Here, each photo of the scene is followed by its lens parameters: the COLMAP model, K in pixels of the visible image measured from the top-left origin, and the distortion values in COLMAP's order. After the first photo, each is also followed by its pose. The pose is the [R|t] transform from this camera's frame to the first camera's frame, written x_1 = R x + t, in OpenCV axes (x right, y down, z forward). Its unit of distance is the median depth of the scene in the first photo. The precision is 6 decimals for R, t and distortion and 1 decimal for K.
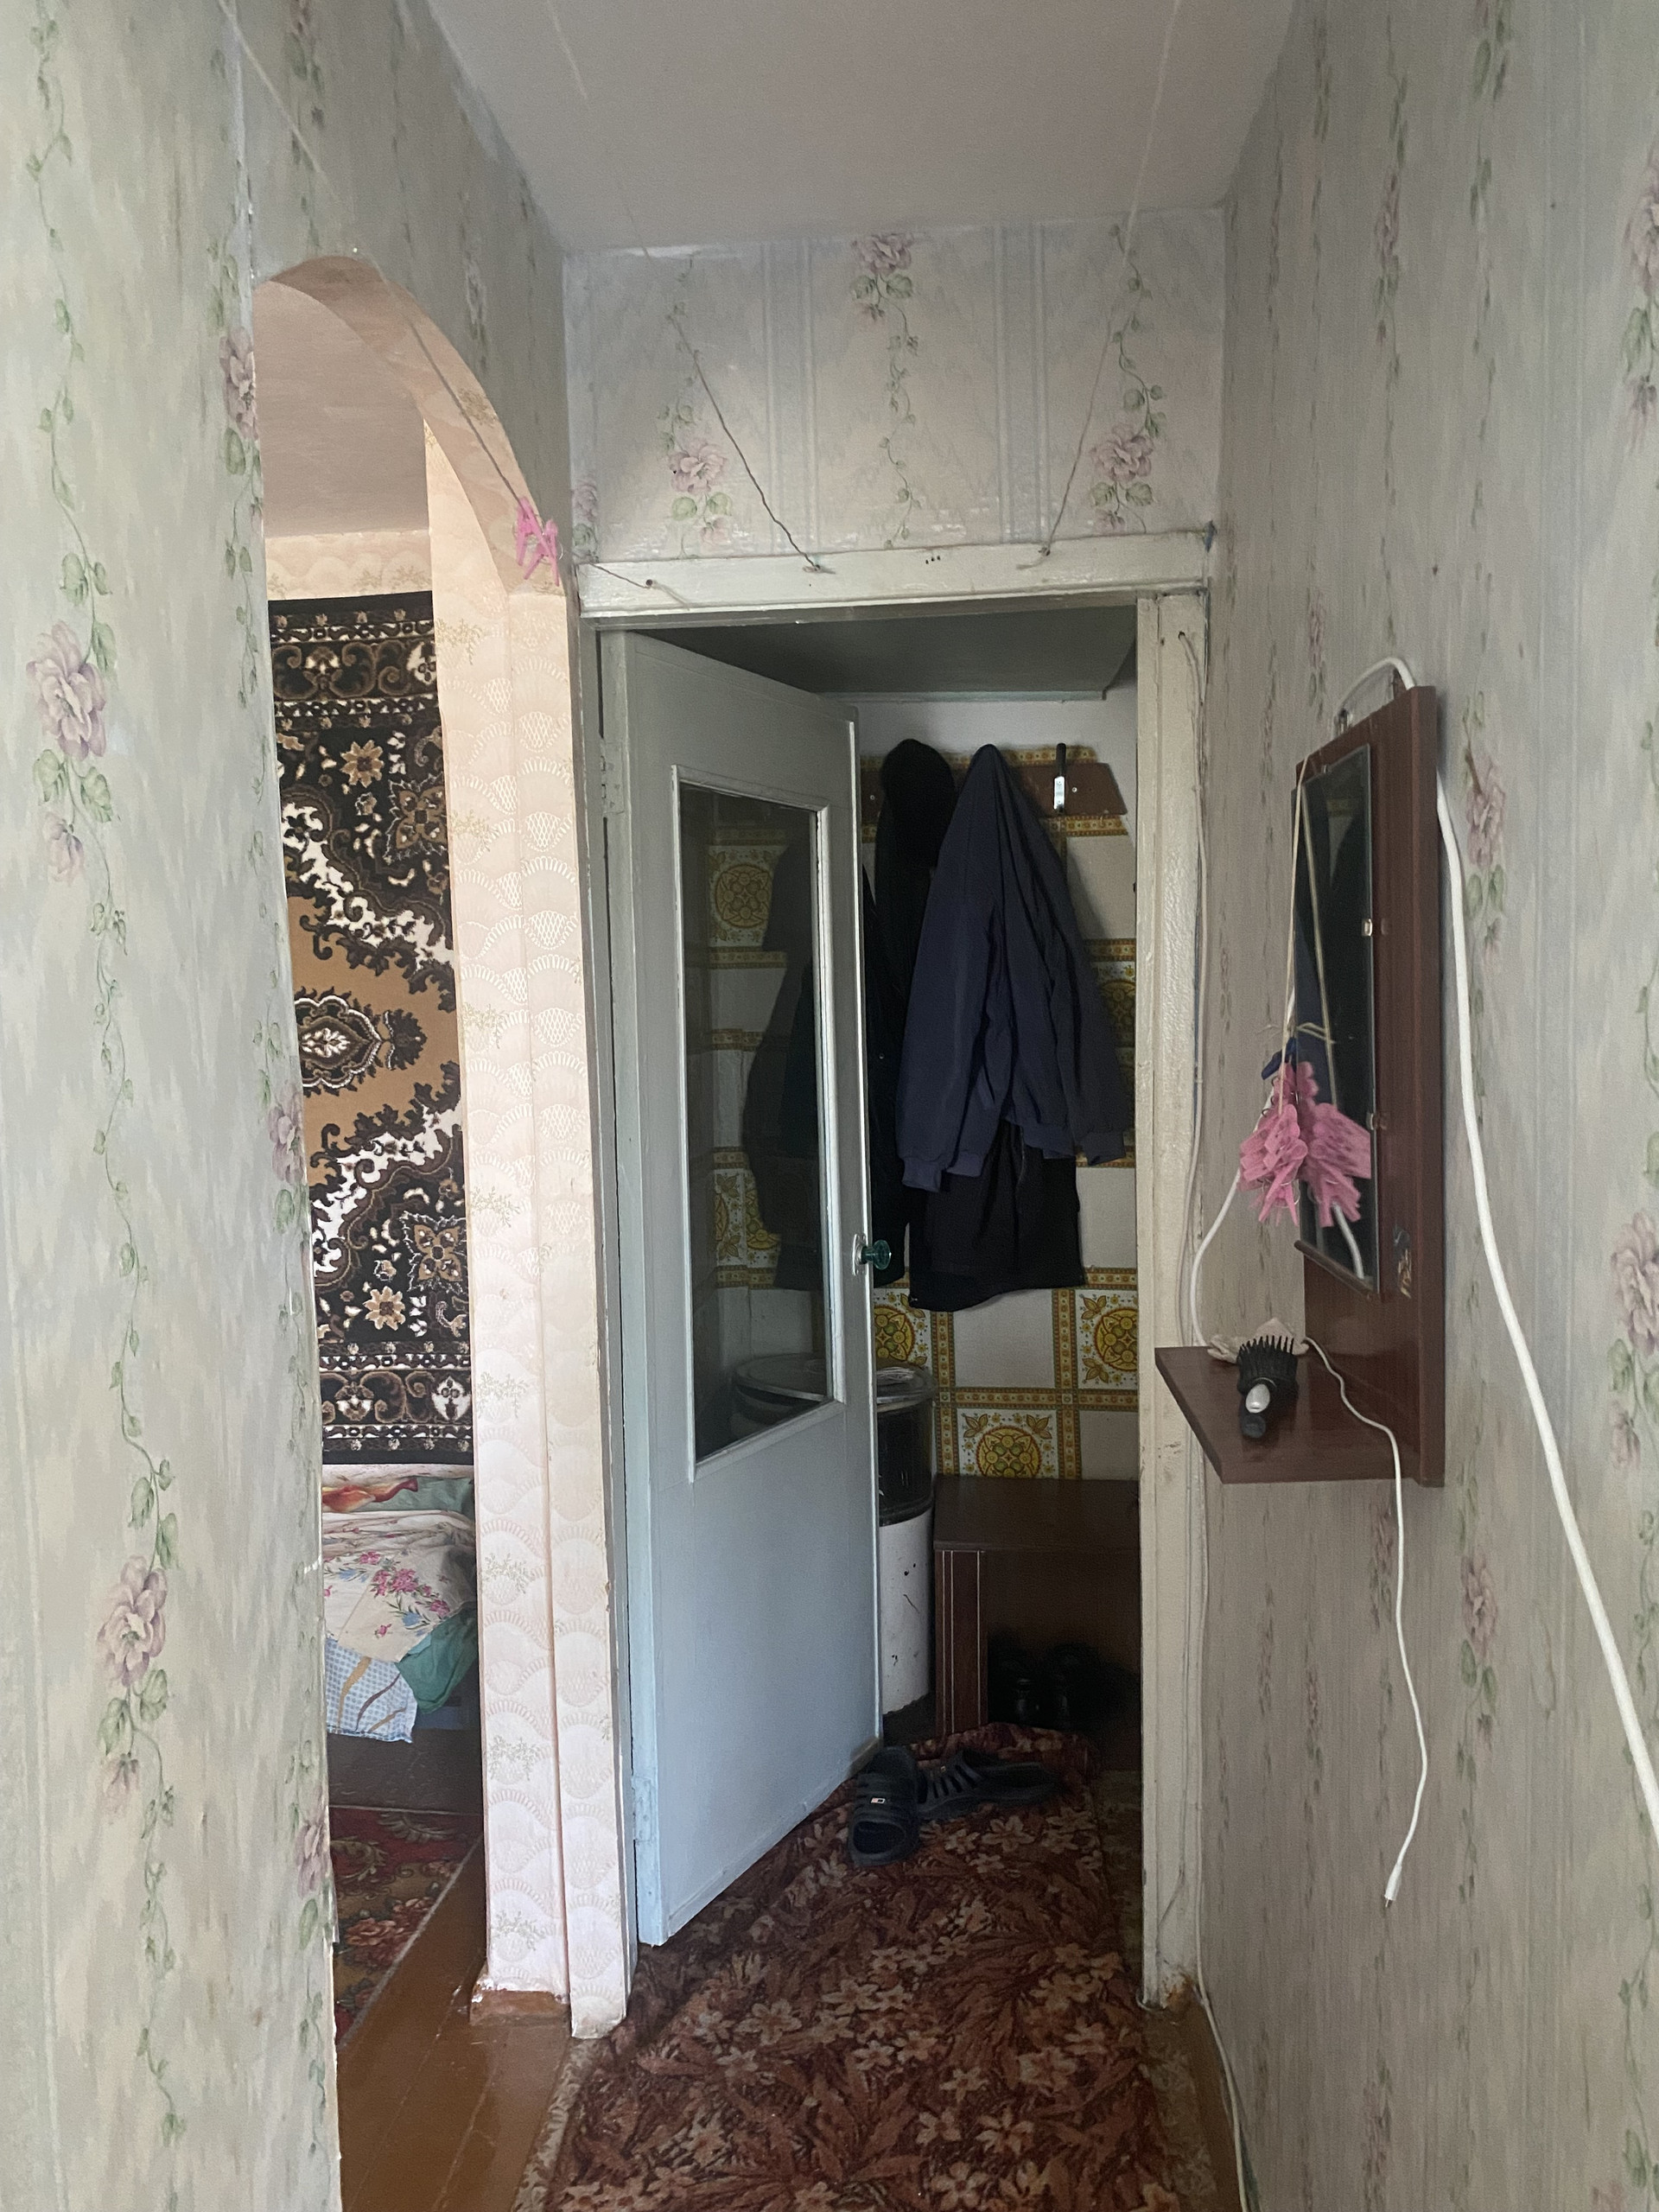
lens RADIAL K [[1645.1, 0, 829.5], [0, 1645.1, 1125.4], [0, 0, 1]] dist [-0.012157, -0.009532]
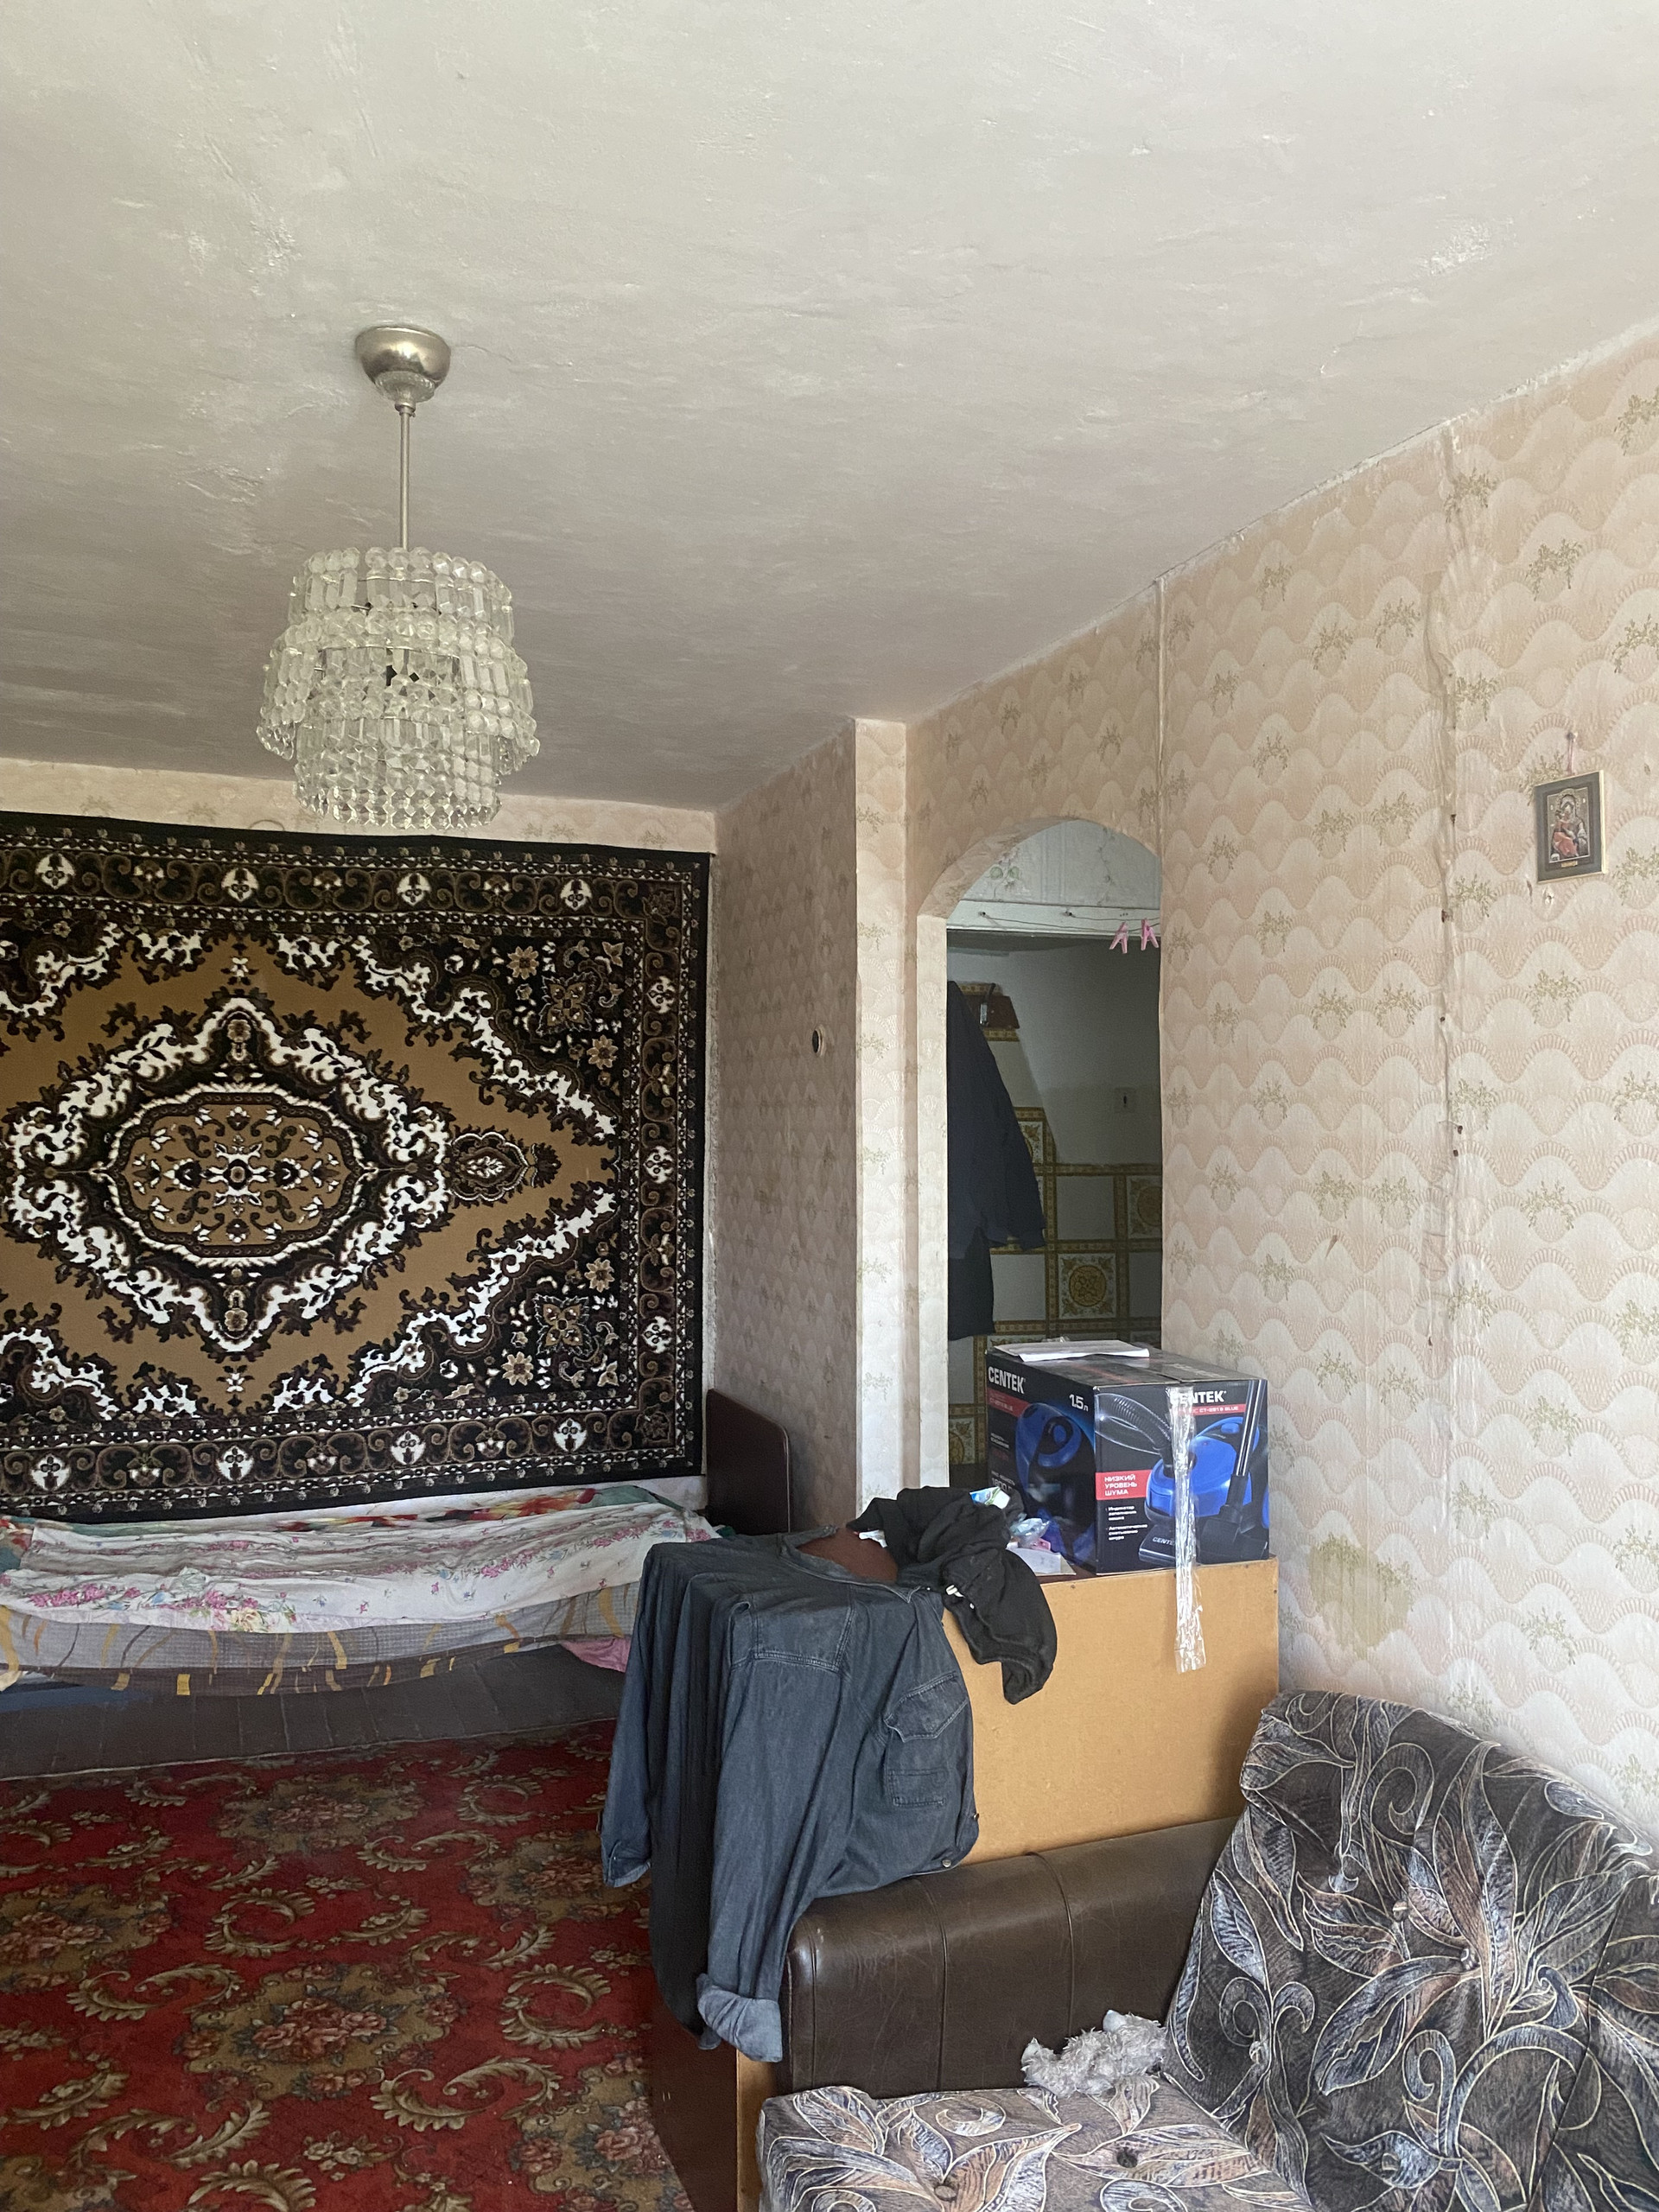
lens RADIAL K [[1645.1, 0, 828.8], [0, 1645.1, 1090.1], [0, 0, 1]] dist [-0.012157, -0.009532]
pose [[0.904562, 0.032977, 0.425066, -0.622716], [0.010429, 0.994994, -0.099385, 0.022770], [-0.426215, 0.094333, 0.899690, -0.319491]]
